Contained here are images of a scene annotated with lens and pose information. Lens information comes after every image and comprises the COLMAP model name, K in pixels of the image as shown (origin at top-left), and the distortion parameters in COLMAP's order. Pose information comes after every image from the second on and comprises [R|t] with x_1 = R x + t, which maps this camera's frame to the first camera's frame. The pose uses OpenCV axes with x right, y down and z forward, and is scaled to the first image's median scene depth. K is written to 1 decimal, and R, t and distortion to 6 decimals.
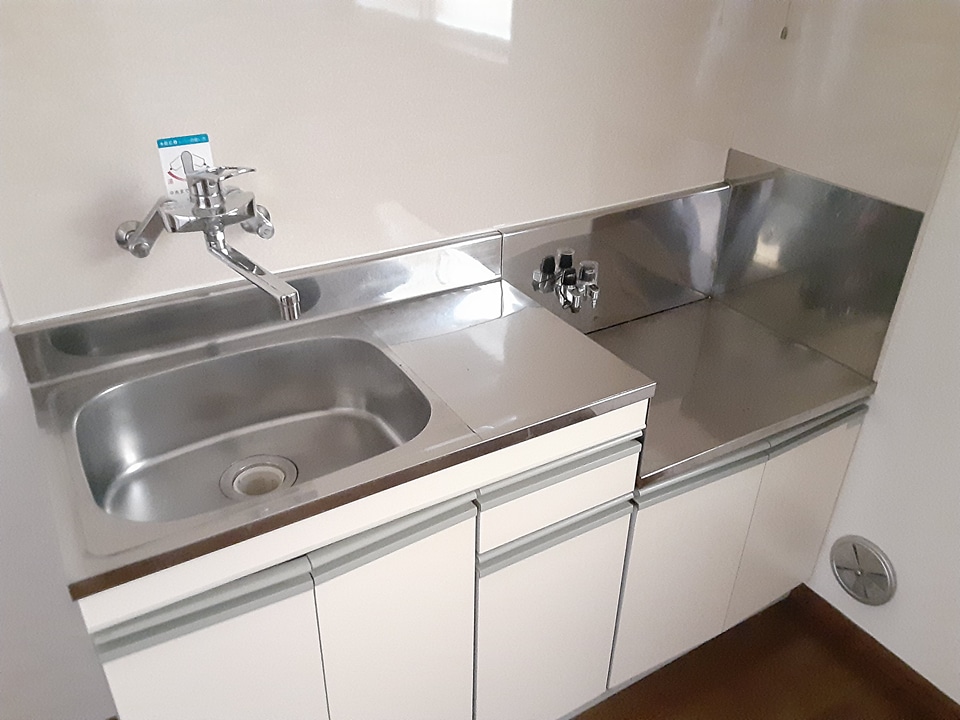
lens RADIAL K [[790.6, 0, 472.0], [0, 790.6, 366.5], [0, 0, 1]] dist [0.083558, -0.073903]
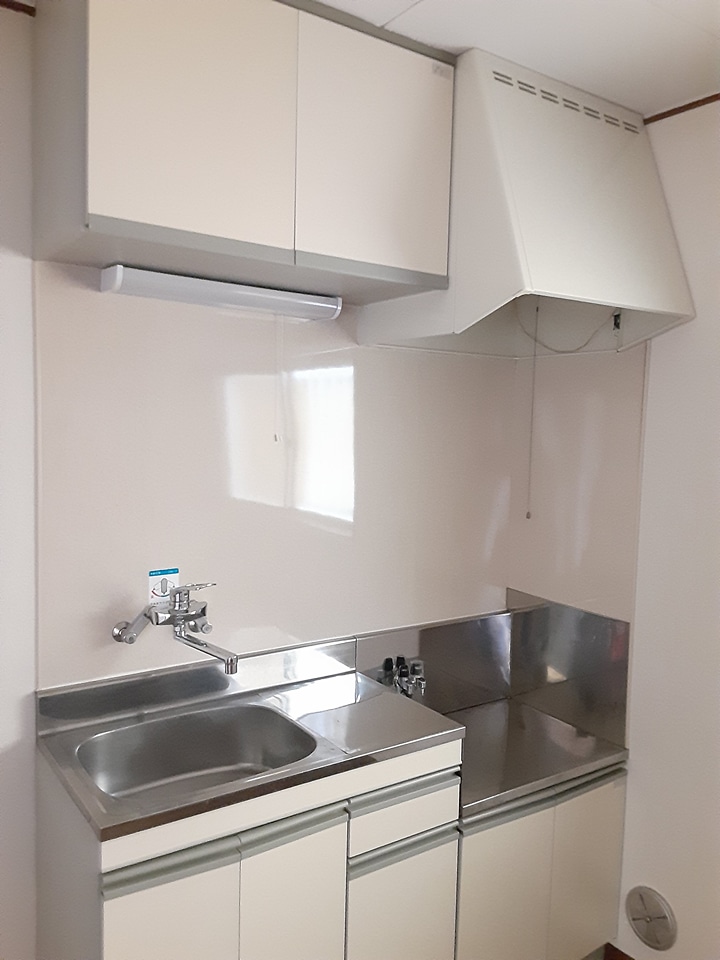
lens RADIAL K [[790.6, 0, 366.5], [0, 790.6, 480.0], [0, 0, 1]] dist [0.083558, -0.073903]
pose [[0.996676, 0.006283, 0.081226, -0.060628], [0.029563, 0.901167, -0.432462, 0.193002], [-0.075916, 0.433426, 0.897986, -0.416714]]
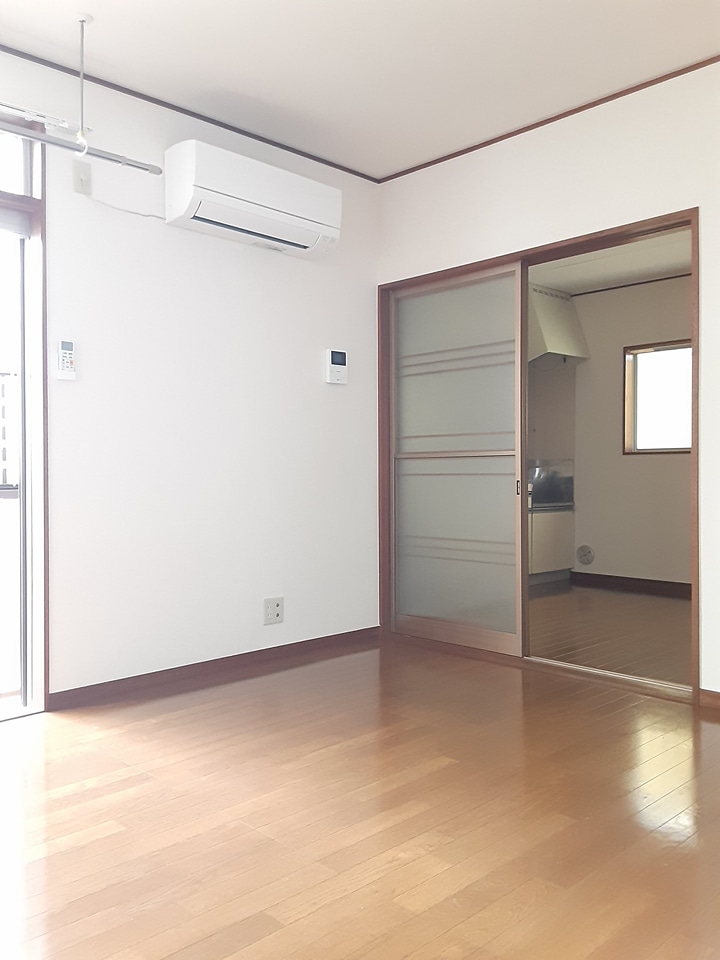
lens RADIAL K [[790.6, 0, 353.6], [0, 790.6, 481.6], [0, 0, 1]] dist [0.083558, -0.073903]
pose [[0.974413, -0.018777, 0.223980, -1.580440], [0.125192, 0.872958, -0.471456, 1.782763], [-0.186673, 0.487433, 0.852973, -2.414699]]
